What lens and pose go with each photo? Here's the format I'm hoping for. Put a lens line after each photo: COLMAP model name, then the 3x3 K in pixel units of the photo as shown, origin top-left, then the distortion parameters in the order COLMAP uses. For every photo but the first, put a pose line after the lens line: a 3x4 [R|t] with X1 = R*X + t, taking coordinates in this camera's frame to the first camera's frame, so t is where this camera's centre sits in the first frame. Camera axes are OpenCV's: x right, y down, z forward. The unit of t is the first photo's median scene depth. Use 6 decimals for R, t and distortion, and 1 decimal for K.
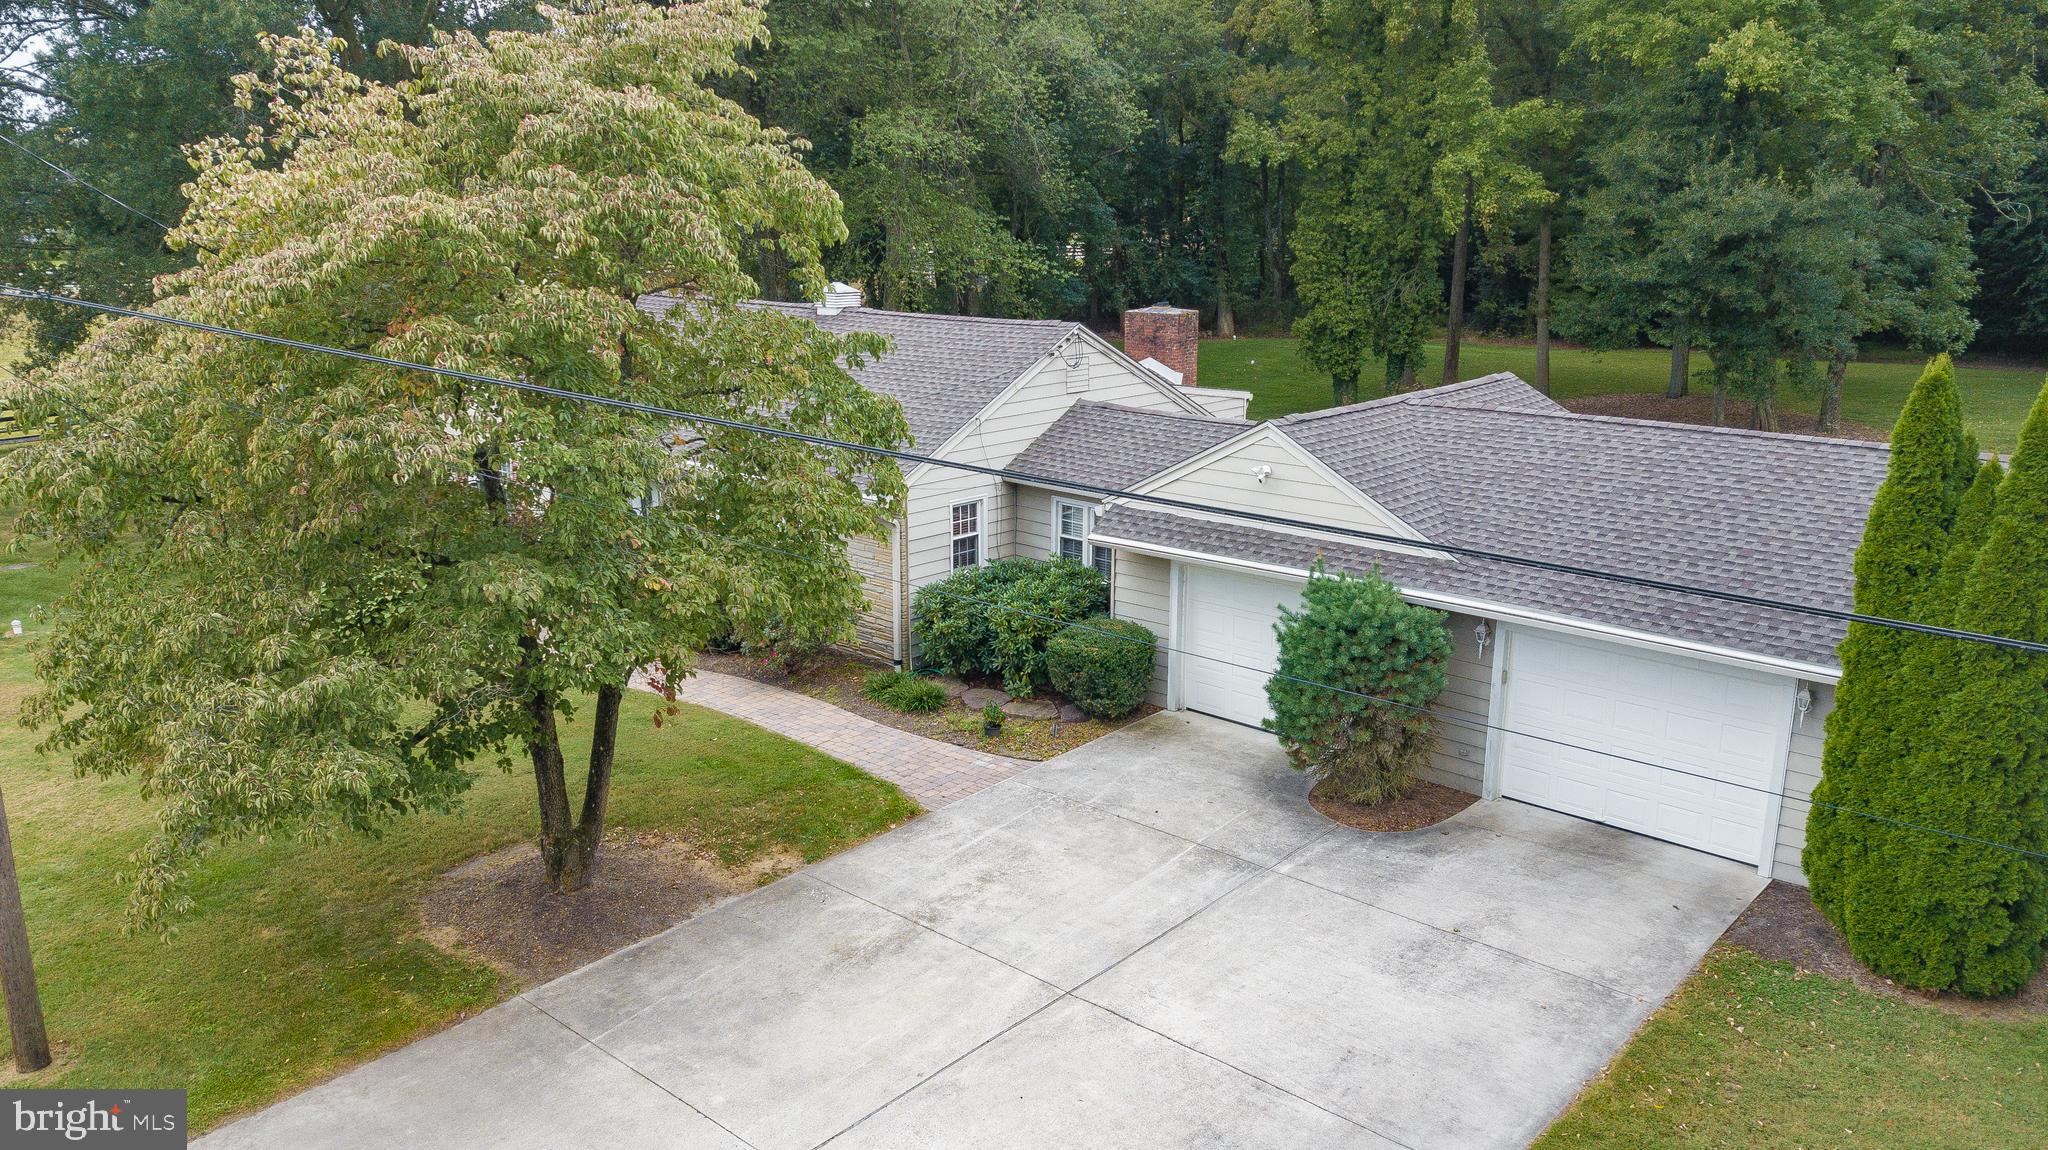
lens RADIAL K [[1535.7, 0, 1029.3], [0, 1535.7, 635.0], [0, 0, 1]] dist [0.010201, 0.005932]
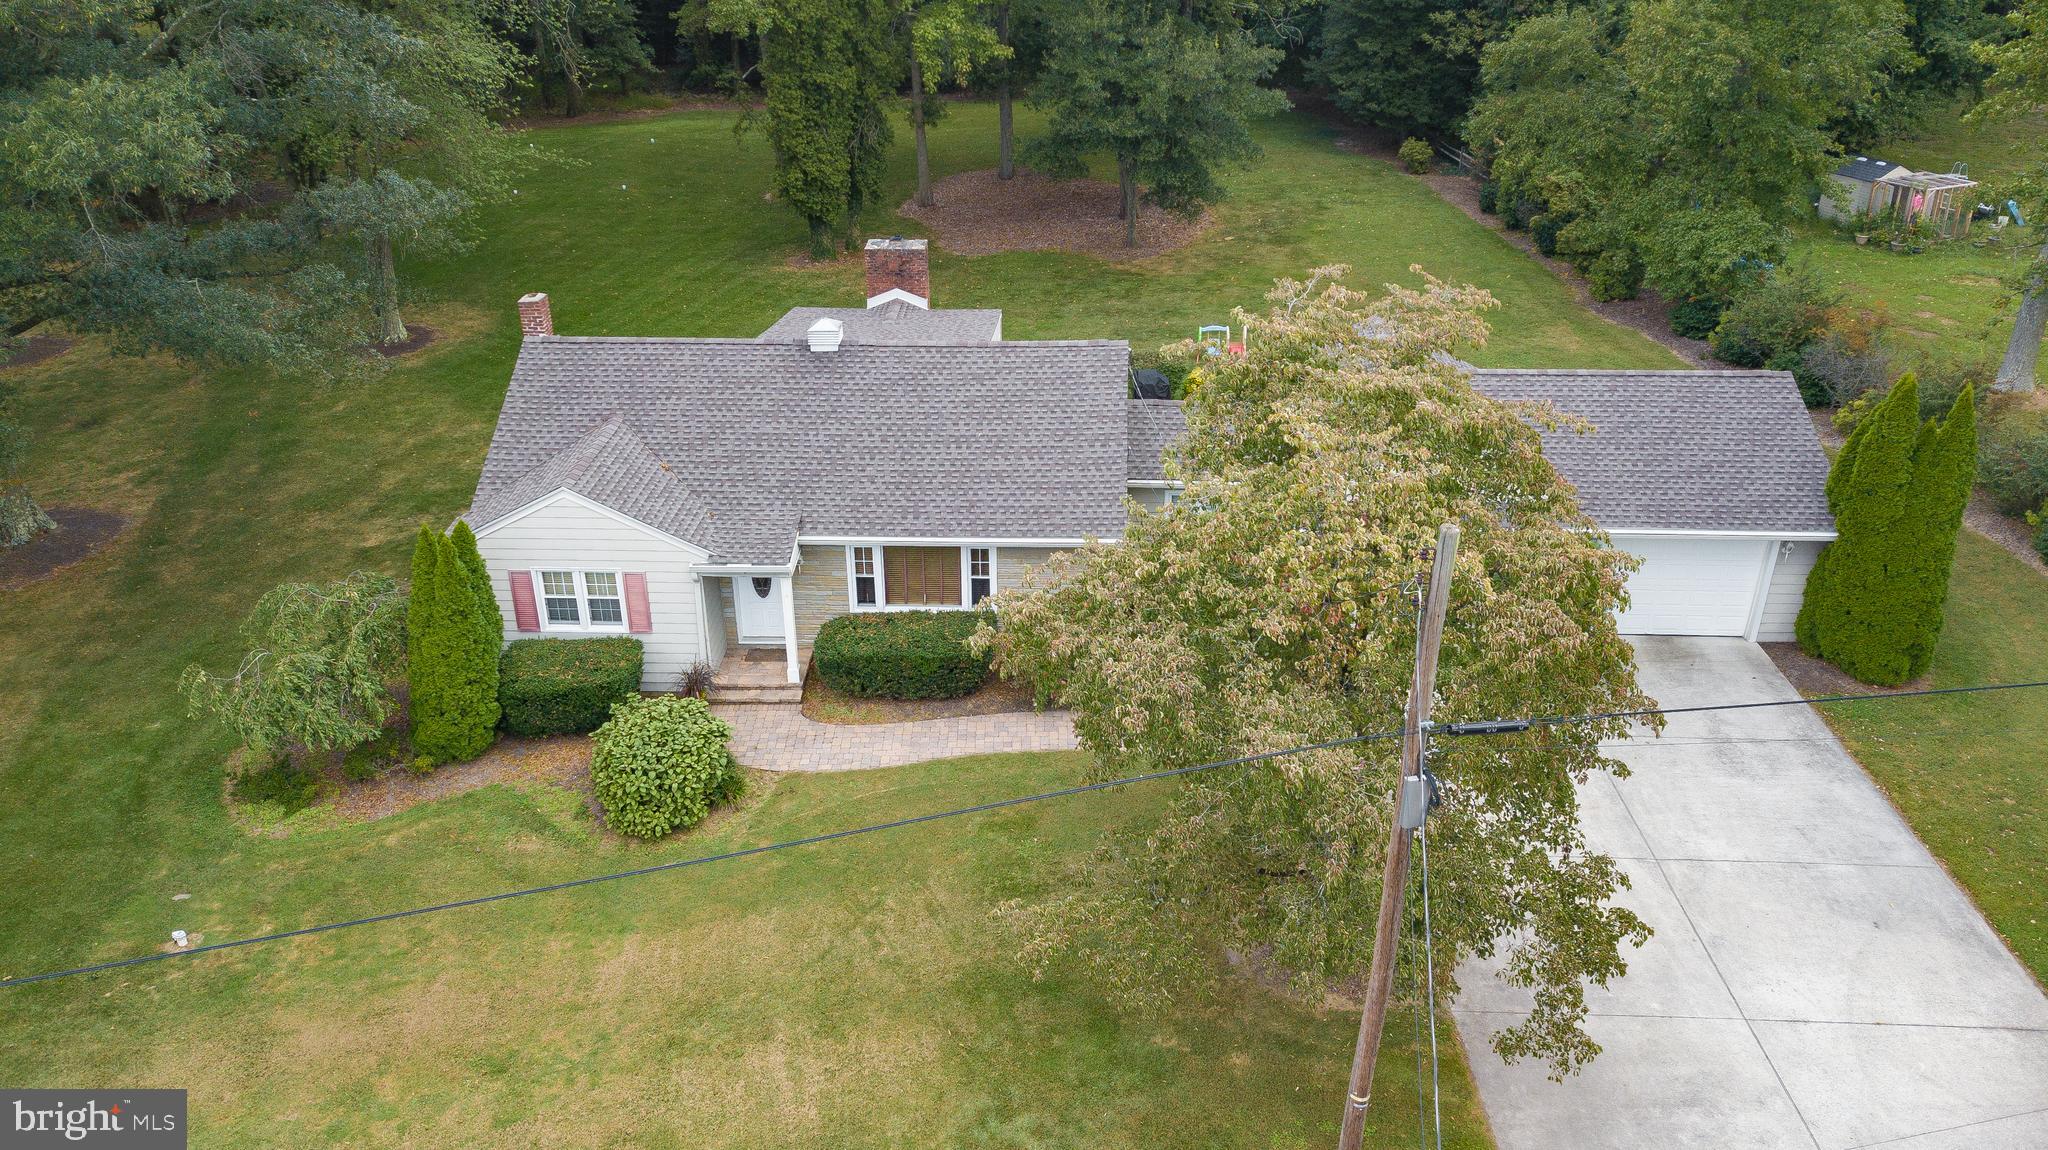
lens RADIAL K [[1561.0, 0, 1014.7], [0, 1561.0, 581.0], [0, 0, 1]] dist [0.003693, -0.003252]
pose [[0.770966, -0.291695, 0.566149, -1.092591], [0.184860, 0.953170, 0.239360, -0.462655], [-0.609457, -0.079880, 0.788785, 0.098765]]
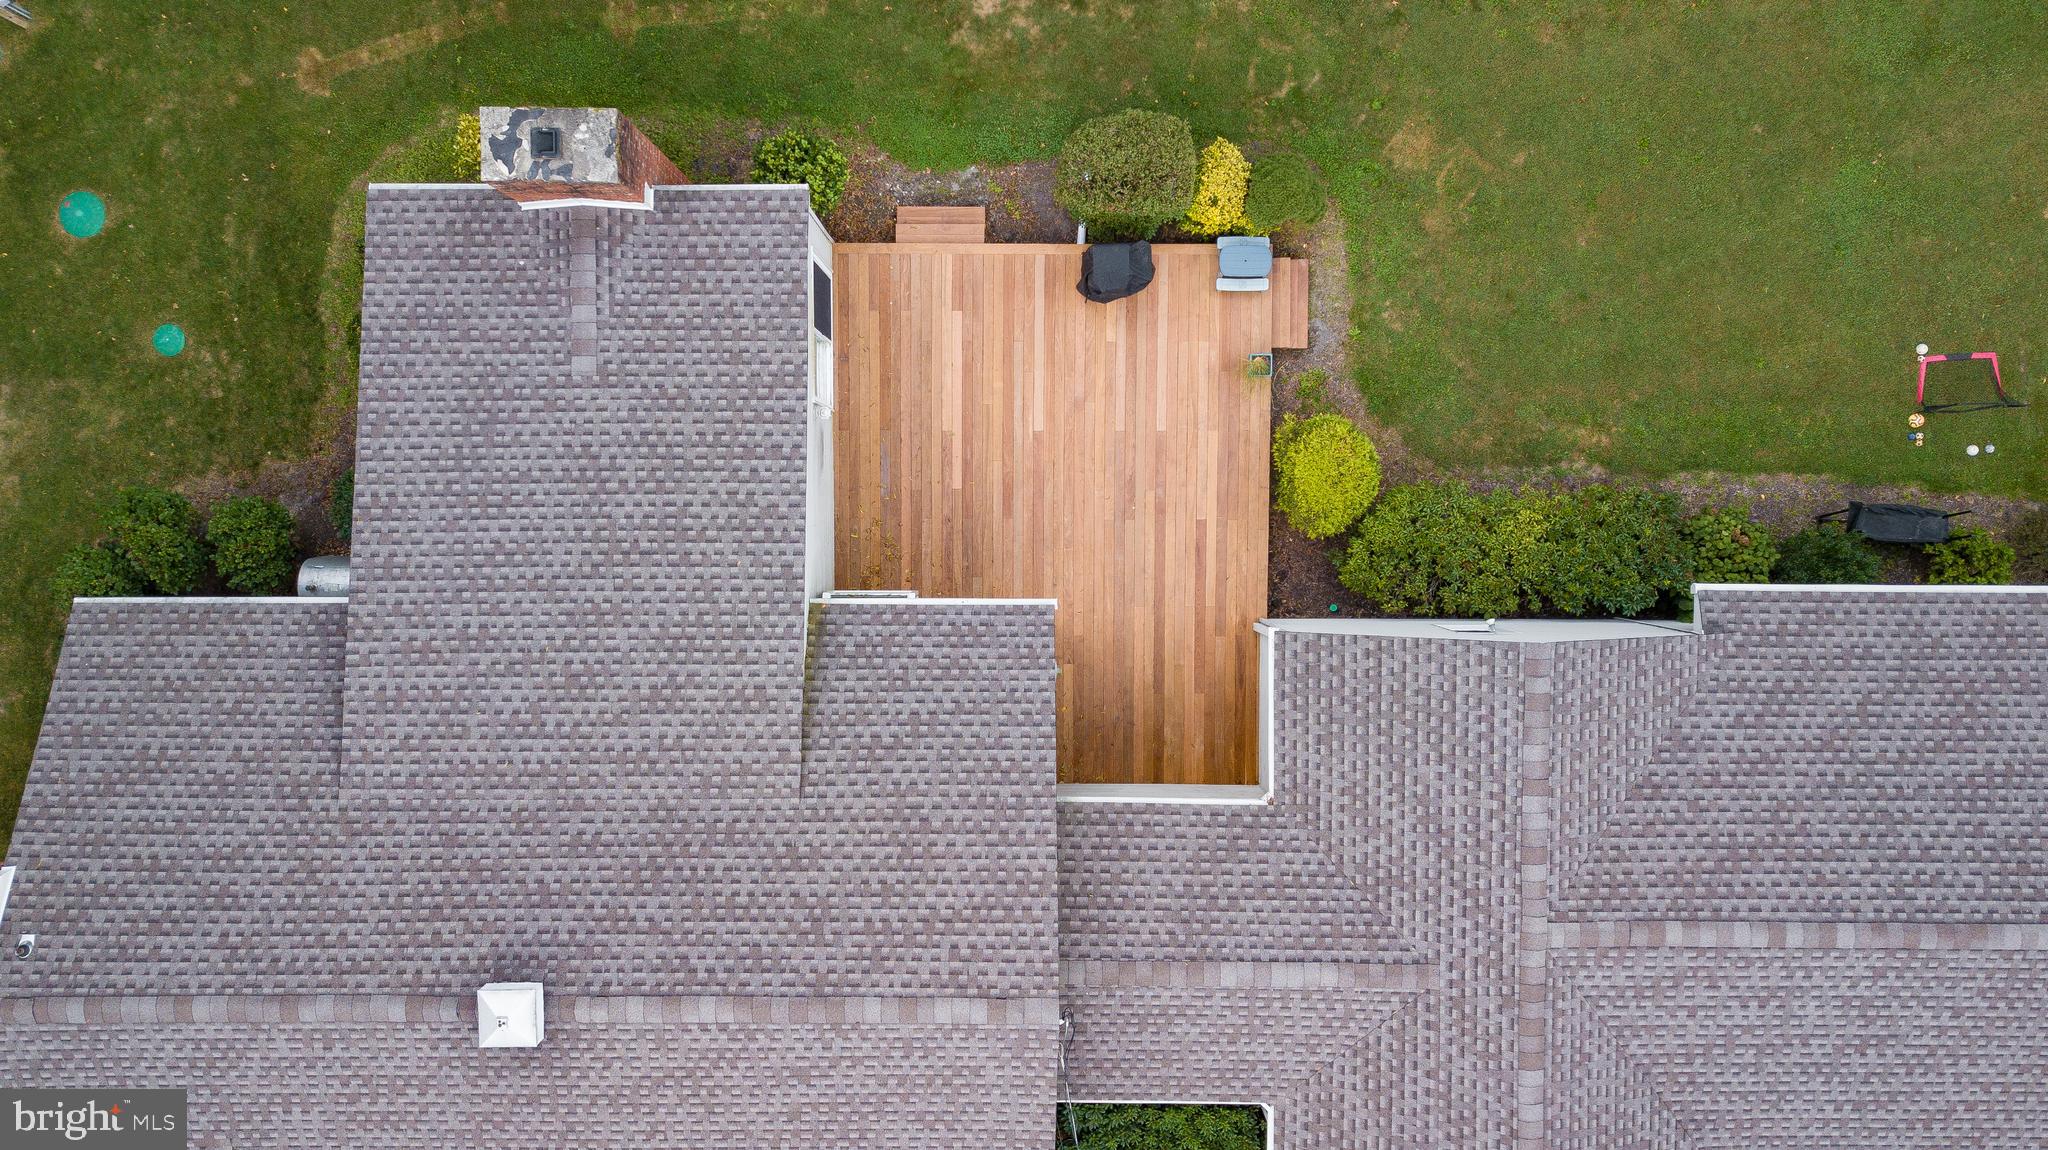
lens RADIAL K [[1588.3, 0, 1012.7], [0, 1588.3, 585.5], [0, 0, 1]] dist [0.005952, 0.004133]
pose [[0.741974, -0.669806, -0.028870, 0.226566], [0.195653, 0.175144, 0.964907, -1.266363], [-0.641244, -0.721584, 0.261002, 1.343422]]
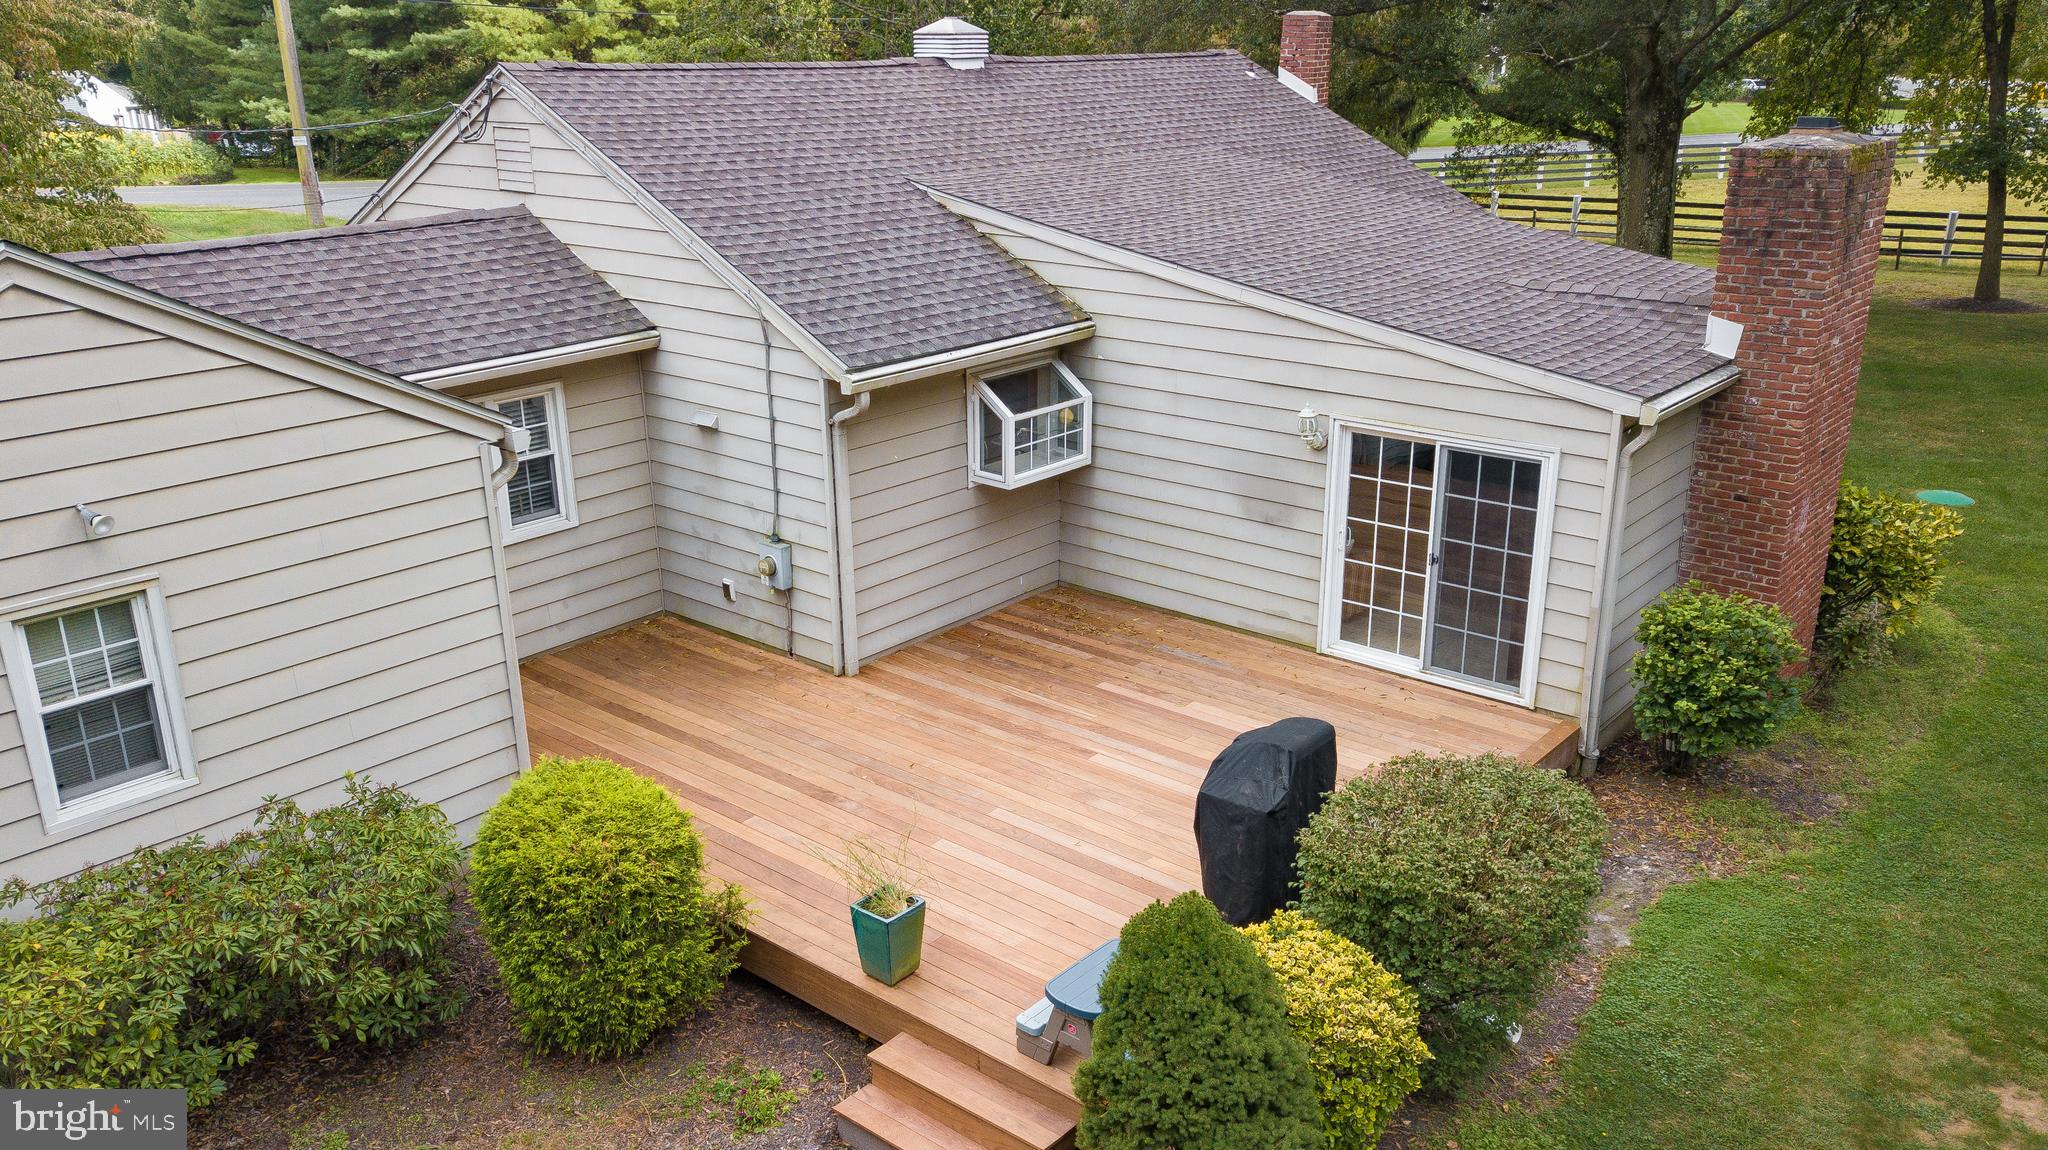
lens RADIAL K [[1588.3, 0, 1012.7], [0, 1588.3, 585.5], [0, 0, 1]] dist [0.005952, 0.004133]
pose [[0.036483, 0.328344, -0.943854, 0.878258], [-0.271710, 0.912161, 0.306816, -0.359863], [0.961687, 0.245261, 0.122493, 1.606623]]
